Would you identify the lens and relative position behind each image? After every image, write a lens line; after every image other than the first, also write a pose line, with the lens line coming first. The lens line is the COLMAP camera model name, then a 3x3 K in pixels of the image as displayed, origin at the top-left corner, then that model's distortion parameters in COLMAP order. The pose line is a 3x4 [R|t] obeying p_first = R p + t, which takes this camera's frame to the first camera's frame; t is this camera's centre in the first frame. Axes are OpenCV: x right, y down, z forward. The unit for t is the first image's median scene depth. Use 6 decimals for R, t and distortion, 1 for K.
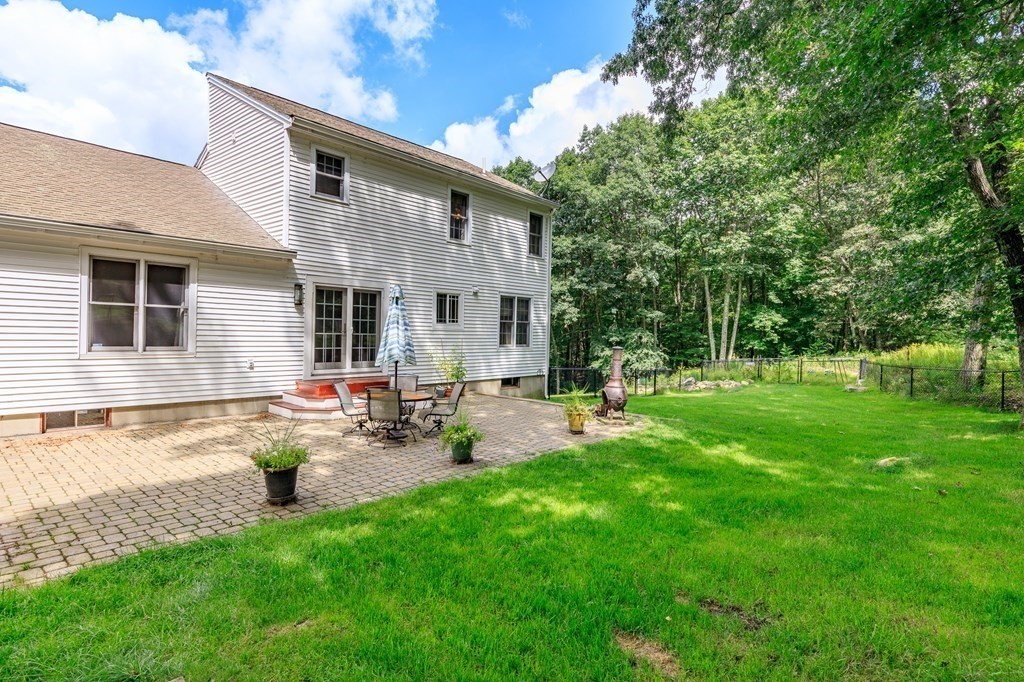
lens RADIAL K [[535.9, 0, 512.0], [0, 535.9, 341.0], [0, 0, 1]] dist [-0.001051, -0.000593]
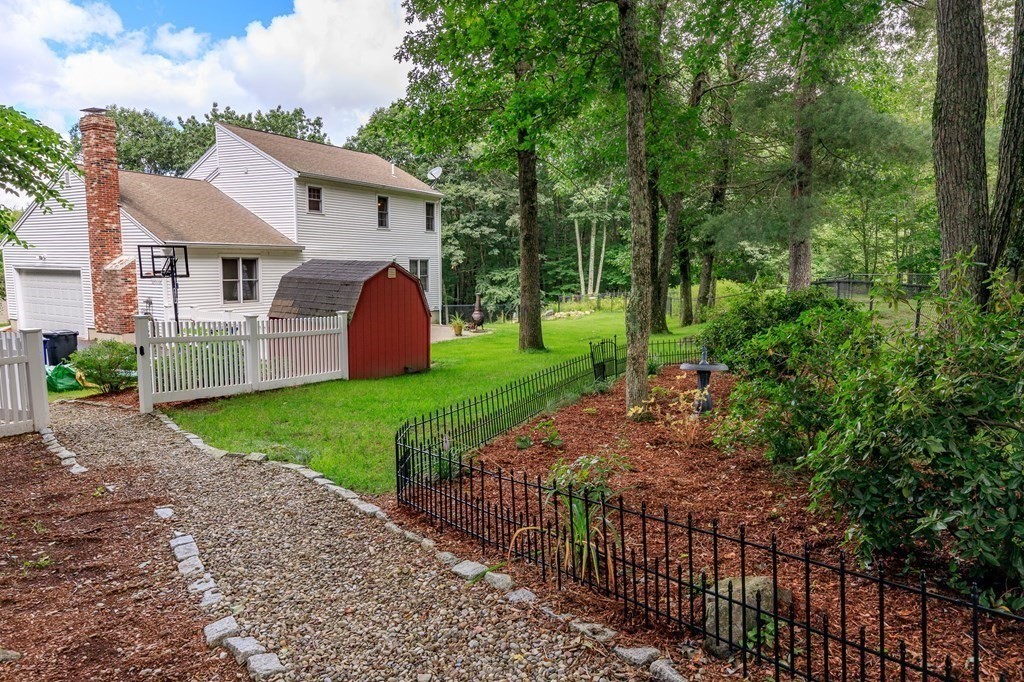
lens RADIAL K [[643.4, 0, 512.0], [0, 643.4, 341.0], [0, 0, 1]] dist [0.002069, 0.000125]
pose [[0.982033, -0.039332, 0.184566, -0.046420], [0.019822, 0.994127, 0.106387, -0.023901], [-0.187667, -0.100817, 0.977045, -0.509124]]
